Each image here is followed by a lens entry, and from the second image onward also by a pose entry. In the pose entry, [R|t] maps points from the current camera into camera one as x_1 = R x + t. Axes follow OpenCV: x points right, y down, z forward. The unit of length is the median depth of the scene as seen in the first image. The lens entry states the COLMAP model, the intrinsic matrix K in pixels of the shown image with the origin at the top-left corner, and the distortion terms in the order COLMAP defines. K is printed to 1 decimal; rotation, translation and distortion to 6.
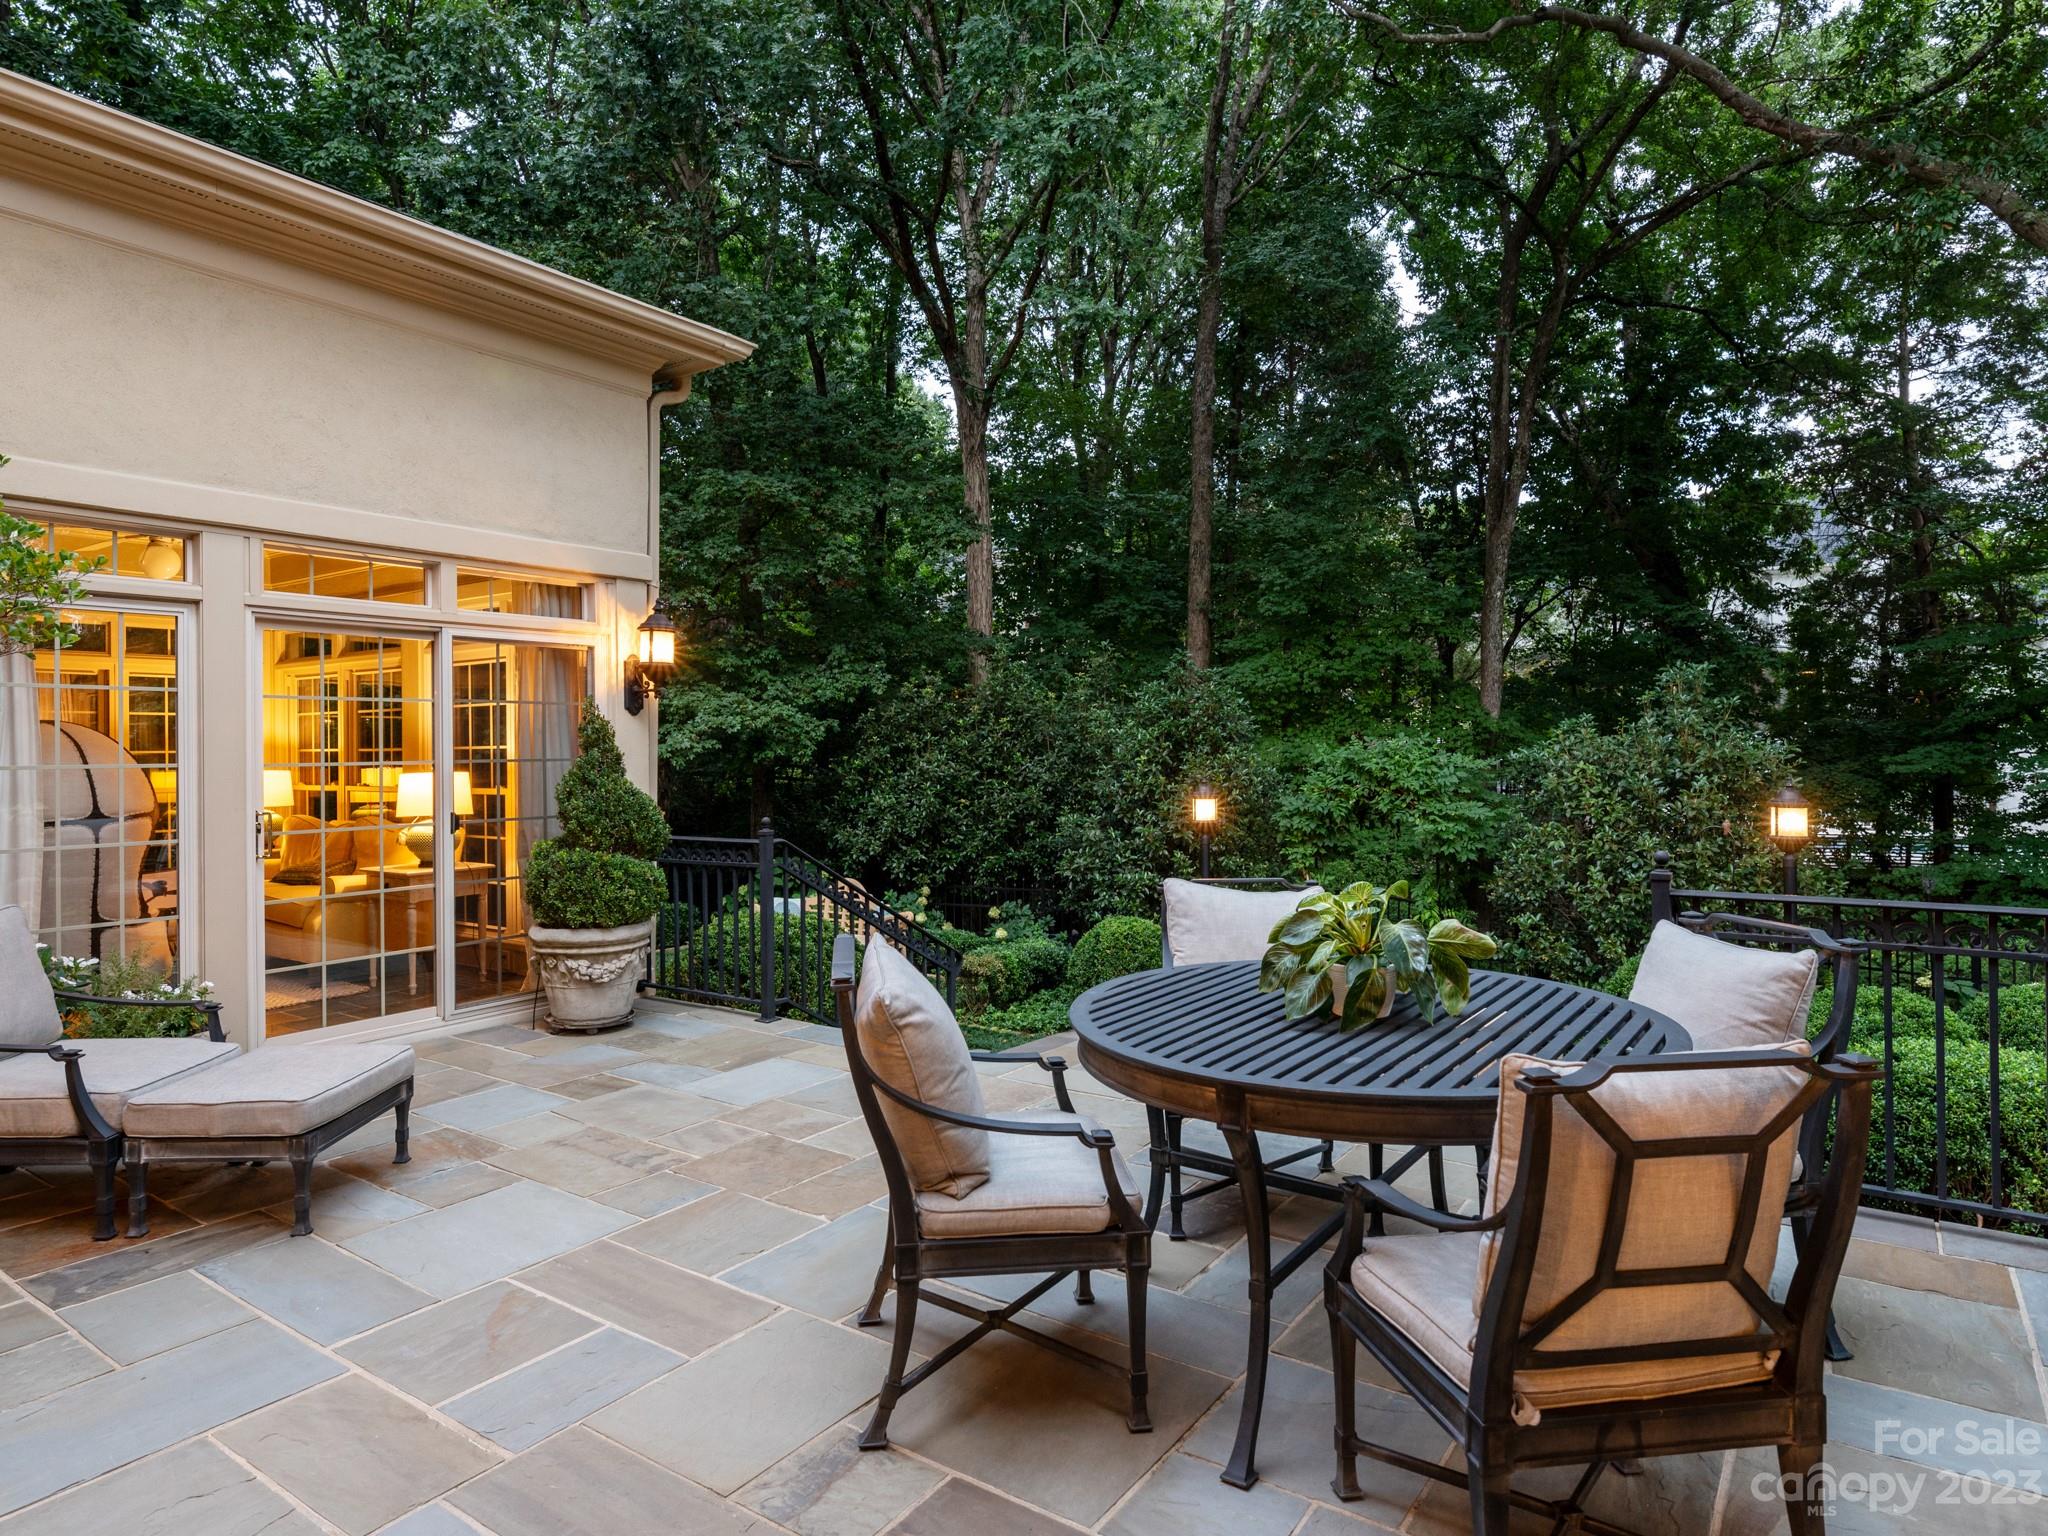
lens RADIAL K [[1199.7, 0, 1025.2], [0, 1199.7, 761.9], [0, 0, 1]] dist [0.001711, 0.000826]
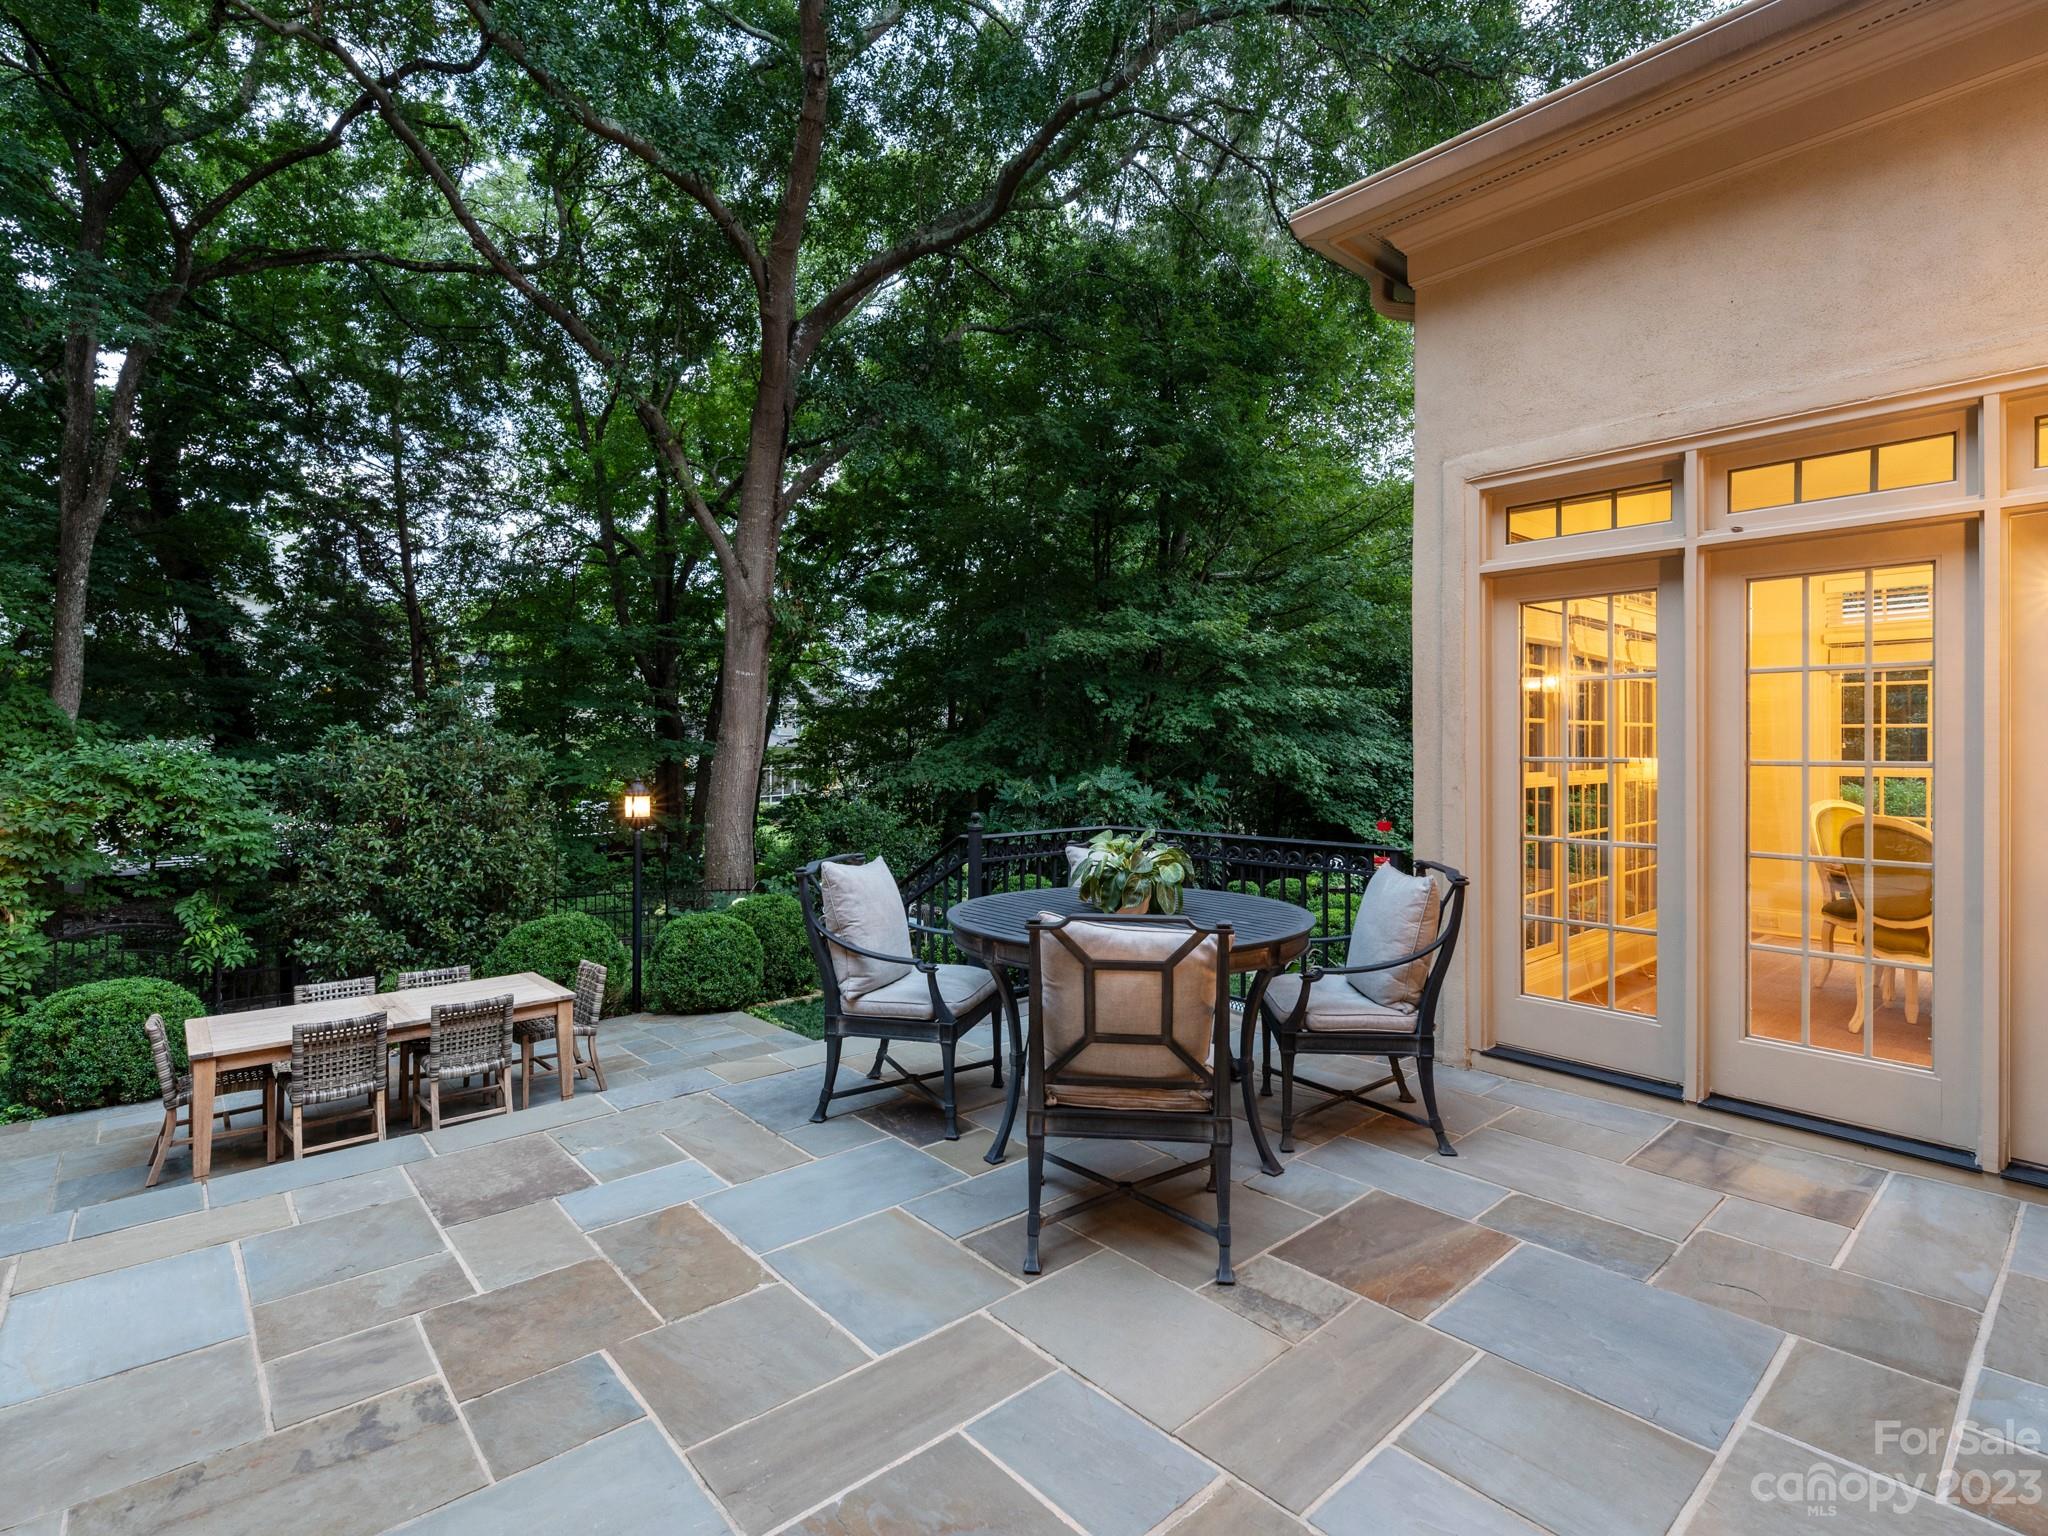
lens RADIAL K [[1014.6, 0, 1026.1], [0, 1014.6, 763.4], [0, 0, 1]] dist [0.000731, -0.000112]
pose [[0.223334, -0.004967, 0.974729, -0.705315], [0.010411, 0.999942, 0.002710, 0.002101], [-0.974686, 0.009543, 0.223373, 0.545318]]
